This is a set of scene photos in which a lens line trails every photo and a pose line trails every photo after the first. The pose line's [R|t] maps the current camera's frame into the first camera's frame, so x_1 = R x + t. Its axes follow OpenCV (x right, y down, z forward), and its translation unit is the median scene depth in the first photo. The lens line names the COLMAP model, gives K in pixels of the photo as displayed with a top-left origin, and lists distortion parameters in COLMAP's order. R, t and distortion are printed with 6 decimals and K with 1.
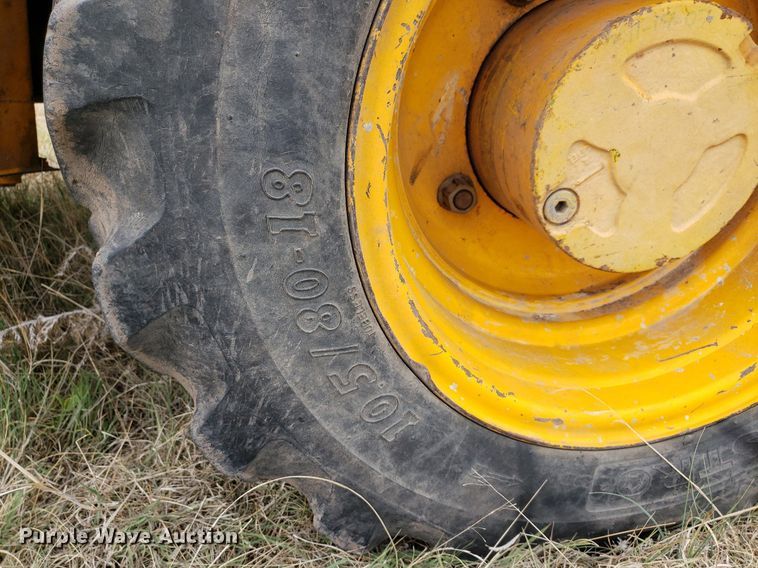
lens RADIAL K [[592.2, 0, 379.0], [0, 592.2, 284.0], [0, 0, 1]] dist [0.006262, 0.011250]
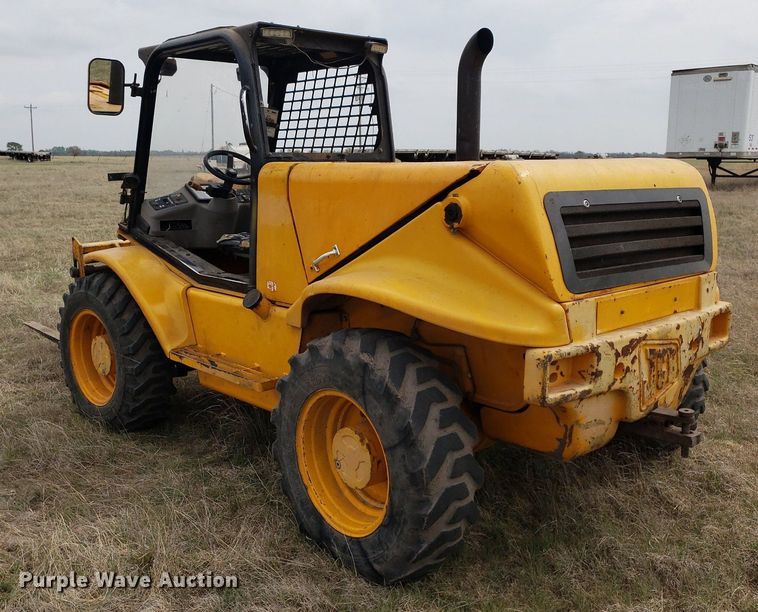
lens RADIAL K [[776.8, 0, 344.9], [0, 776.8, 310.0], [0, 0, 1]] dist [0.162503, -0.426797]
pose [[0.467556, 0.138686, -0.873016, 5.306869], [-0.356688, 0.933244, -0.042776, -0.988435], [0.808805, 0.331395, 0.485811, -2.191343]]
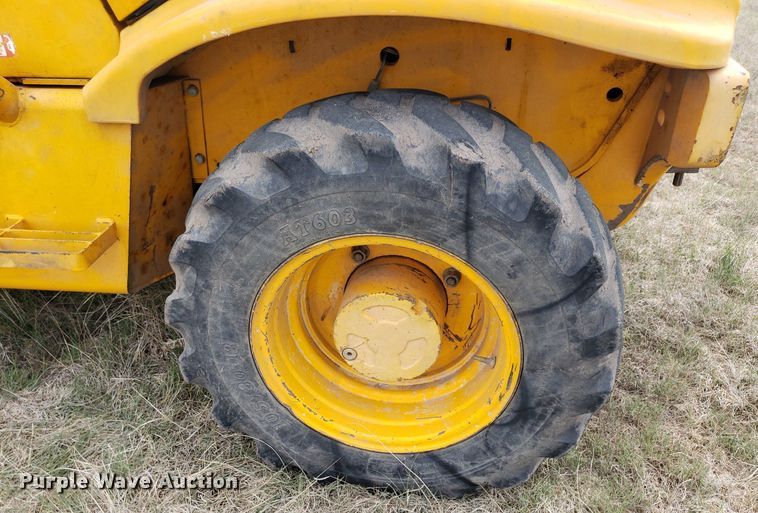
lens RADIAL K [[567.1, 0, 380.2], [0, 567.1, 281.7], [0, 0, 1]] dist [0.090488, -0.000638]
pose [[0.936752, 0.142341, -0.319741, 1.178437], [-0.112608, 0.987562, 0.109729, -0.726977], [0.331383, -0.066783, 0.941130, -1.230005]]
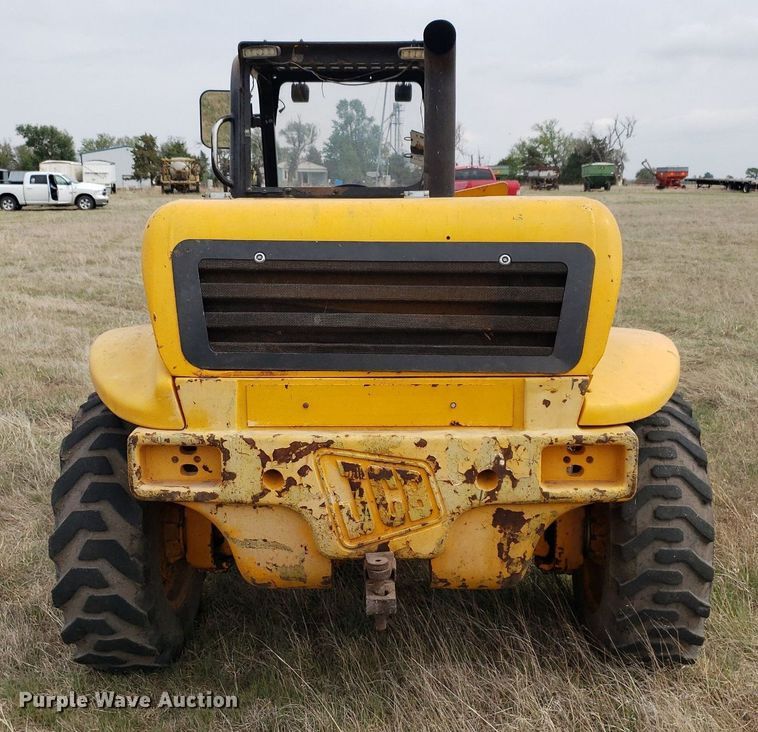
lens RADIAL K [[986.4, 0, 378.4], [0, 986.4, 381.9], [0, 0, 1]] dist [0.088098, -0.077553]
pose [[-0.243906, 0.156436, -0.957099, 6.218350], [-0.408591, 0.878461, 0.247708, -3.428979], [0.879525, 0.451479, -0.150343, 3.087621]]
